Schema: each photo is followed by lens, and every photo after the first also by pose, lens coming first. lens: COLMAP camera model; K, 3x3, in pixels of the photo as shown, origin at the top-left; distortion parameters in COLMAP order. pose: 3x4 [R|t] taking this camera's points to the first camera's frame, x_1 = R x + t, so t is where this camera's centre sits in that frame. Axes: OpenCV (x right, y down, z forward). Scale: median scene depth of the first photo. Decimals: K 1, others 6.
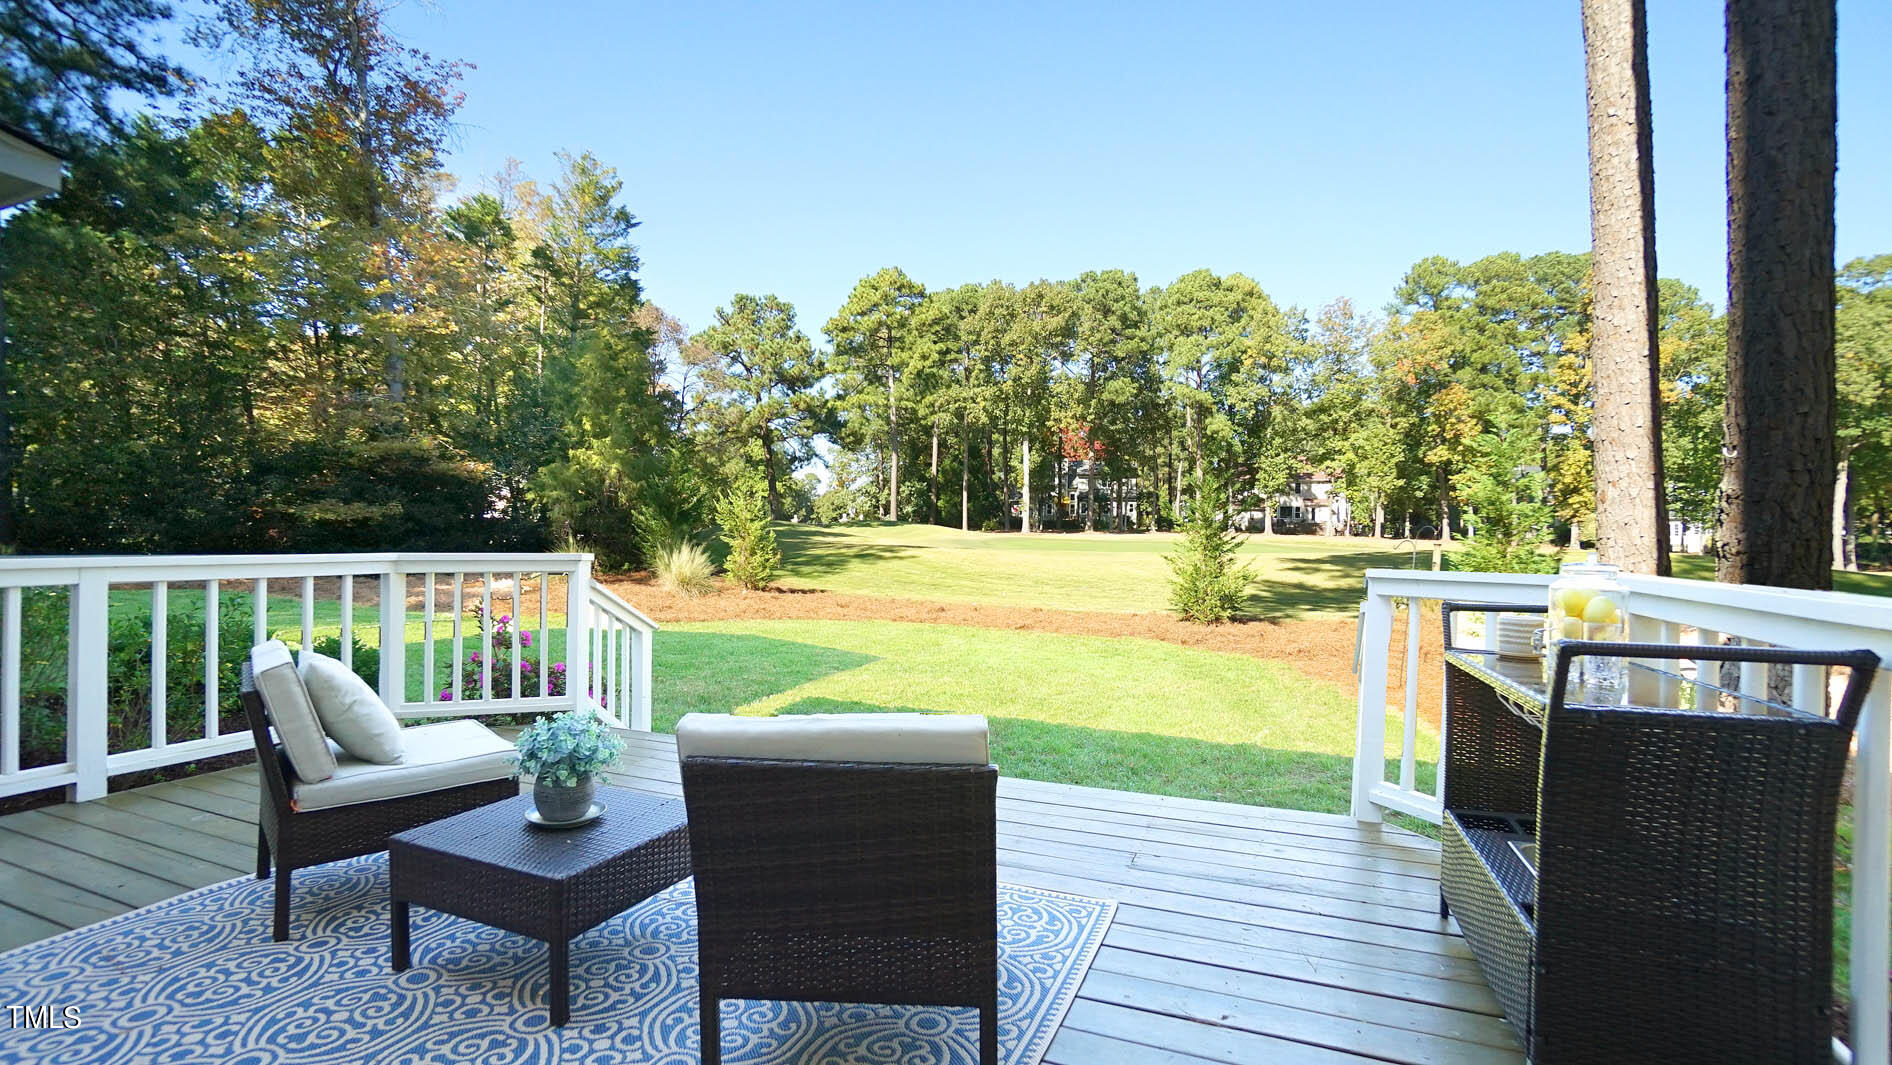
lens RADIAL K [[848.0, 0, 942.2], [0, 848.0, 538.2], [0, 0, 1]] dist [-0.026200, 0.004574]
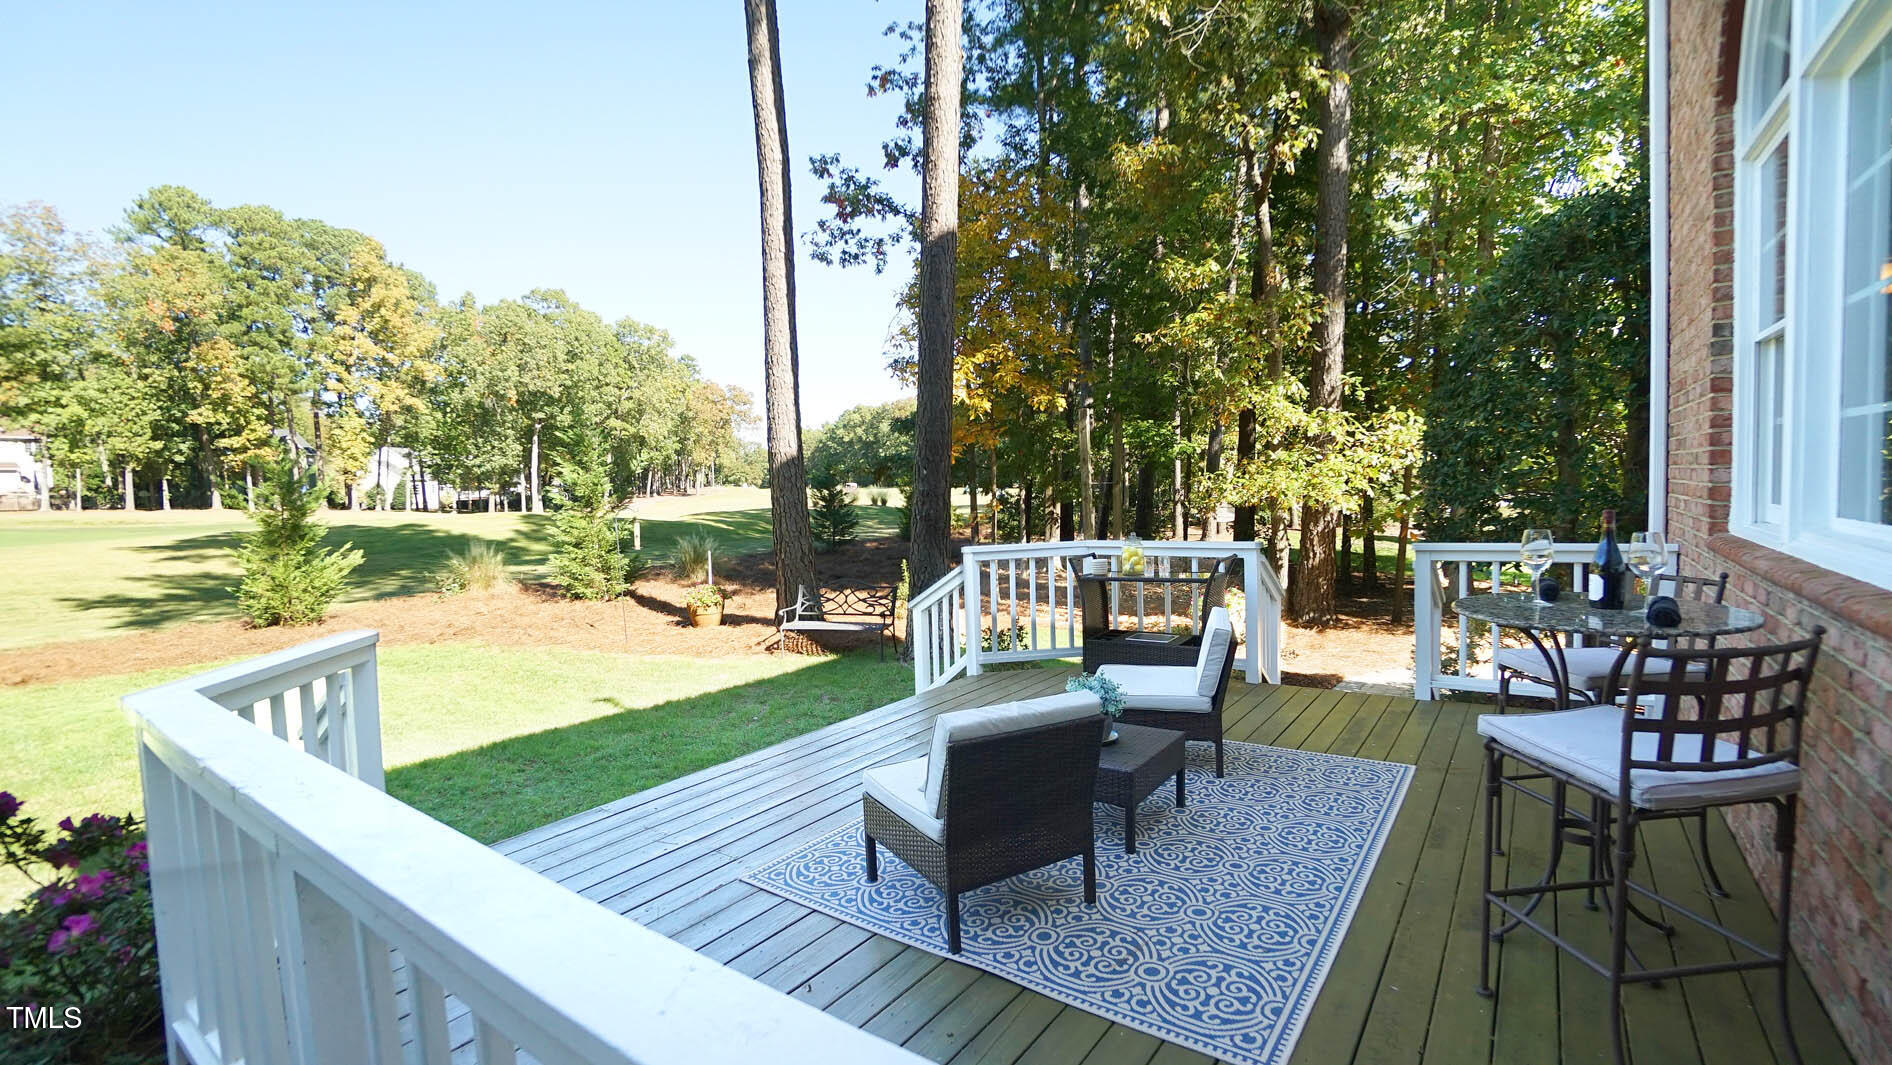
lens RADIAL K [[848.0, 0, 929.9], [0, 848.0, 529.9], [0, 0, 1]] dist [-0.026200, 0.004574]
pose [[0.234766, -0.076460, 0.969040, -0.097201], [0.037930, 0.996863, 0.069466, -0.009416], [-0.971312, 0.020448, 0.236930, 0.042473]]
